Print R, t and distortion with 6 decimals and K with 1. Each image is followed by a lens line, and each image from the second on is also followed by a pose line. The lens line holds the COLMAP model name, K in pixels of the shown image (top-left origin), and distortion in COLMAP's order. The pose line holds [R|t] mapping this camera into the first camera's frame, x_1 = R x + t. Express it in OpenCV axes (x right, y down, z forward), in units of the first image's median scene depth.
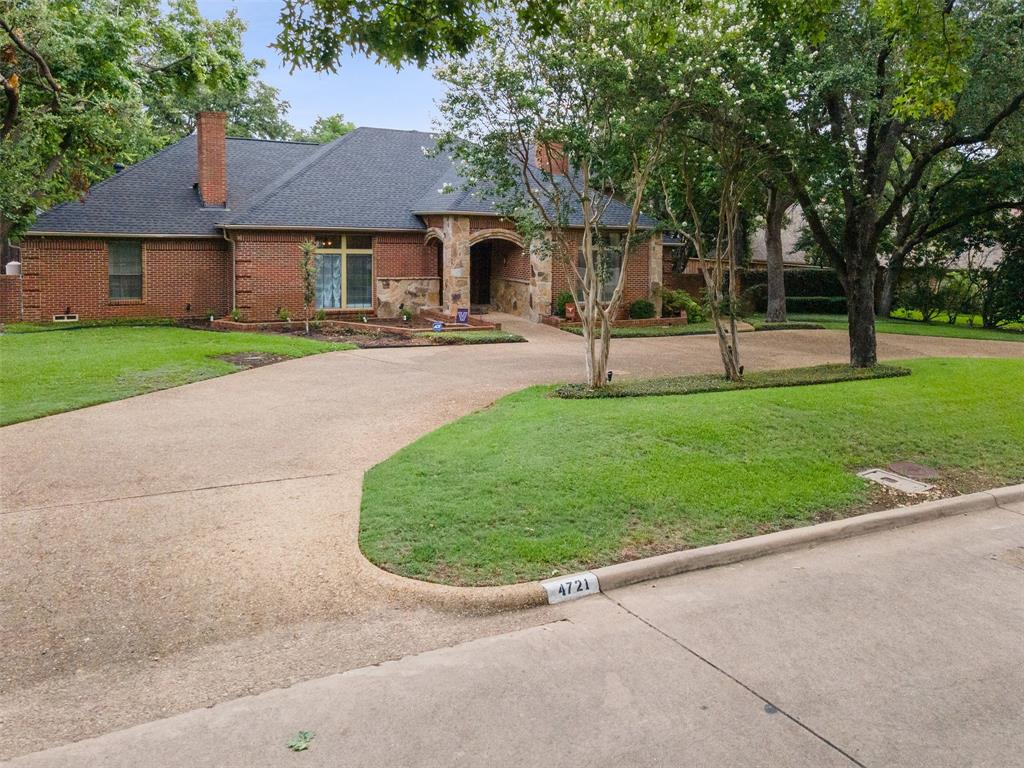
lens RADIAL K [[769.2, 0, 512.0], [0, 769.2, 384.0], [0, 0, 1]] dist [0.054623, -0.000638]
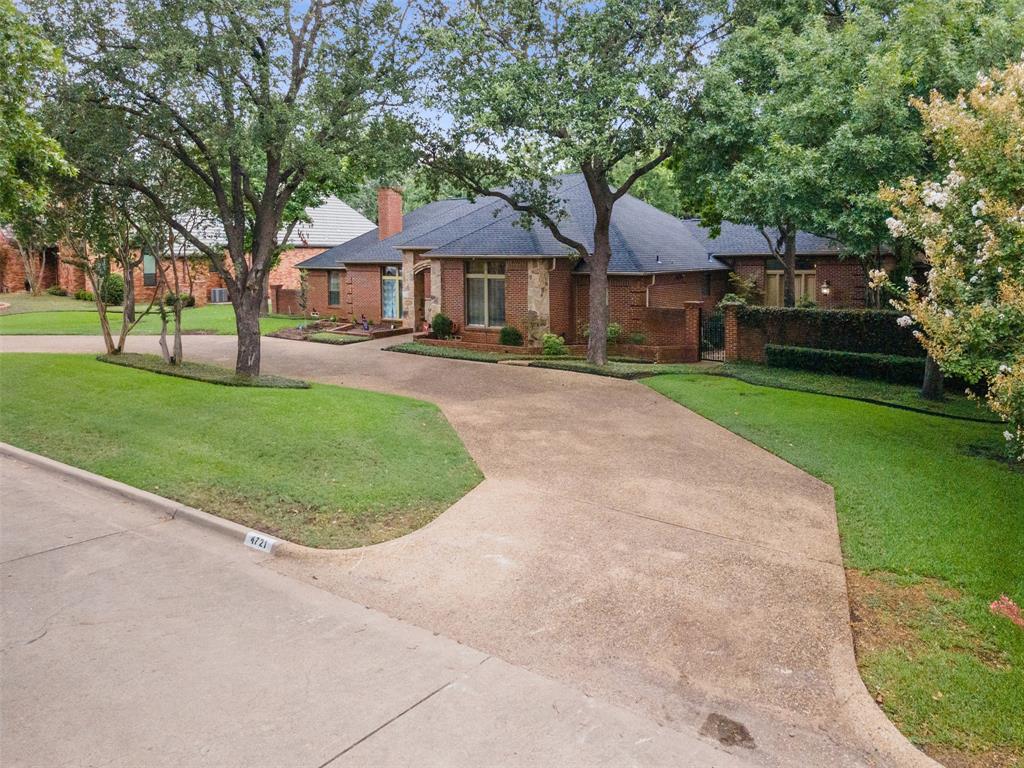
lens RADIAL K [[769.2, 0, 512.0], [0, 769.2, 384.0], [0, 0, 1]] dist [0.054623, -0.000638]
pose [[0.452815, 0.125249, -0.882764, 1.115699], [-0.169759, 0.984084, 0.052547, -0.092116], [0.875295, 0.126063, 0.466870, 0.557530]]
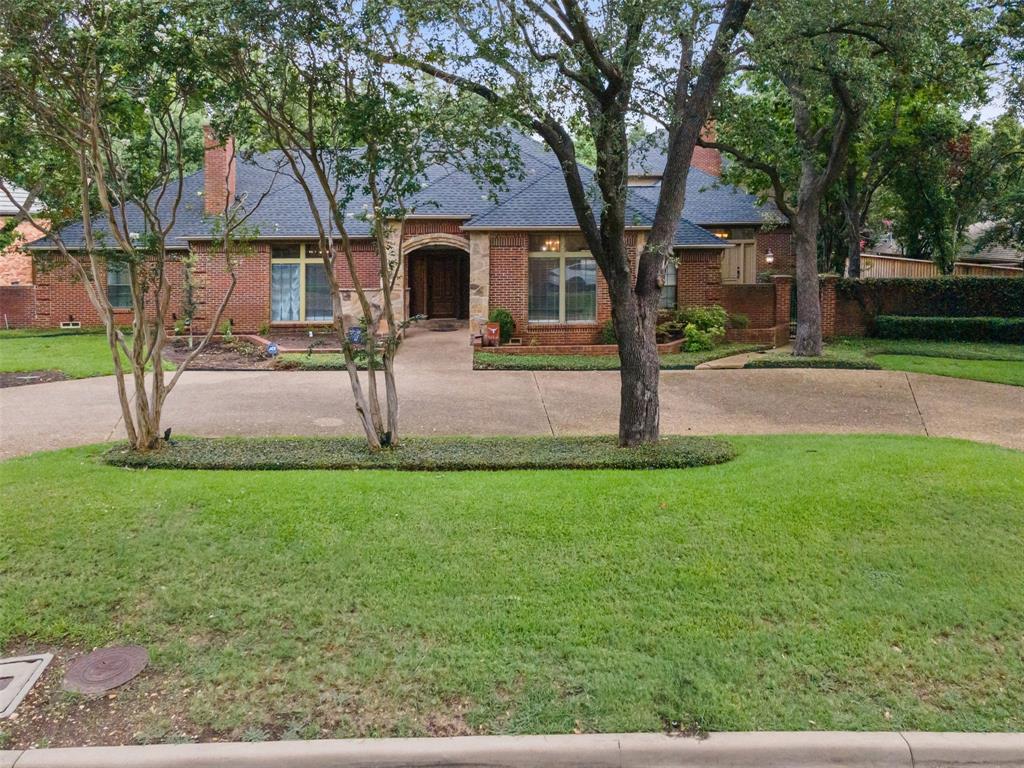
lens RADIAL K [[769.2, 0, 512.0], [0, 769.2, 384.0], [0, 0, 1]] dist [0.054623, -0.000638]
pose [[0.905307, 0.059663, -0.420546, 0.420360], [-0.059755, 0.998129, 0.012972, -0.049655], [0.420533, 0.013385, 0.907178, 0.255072]]
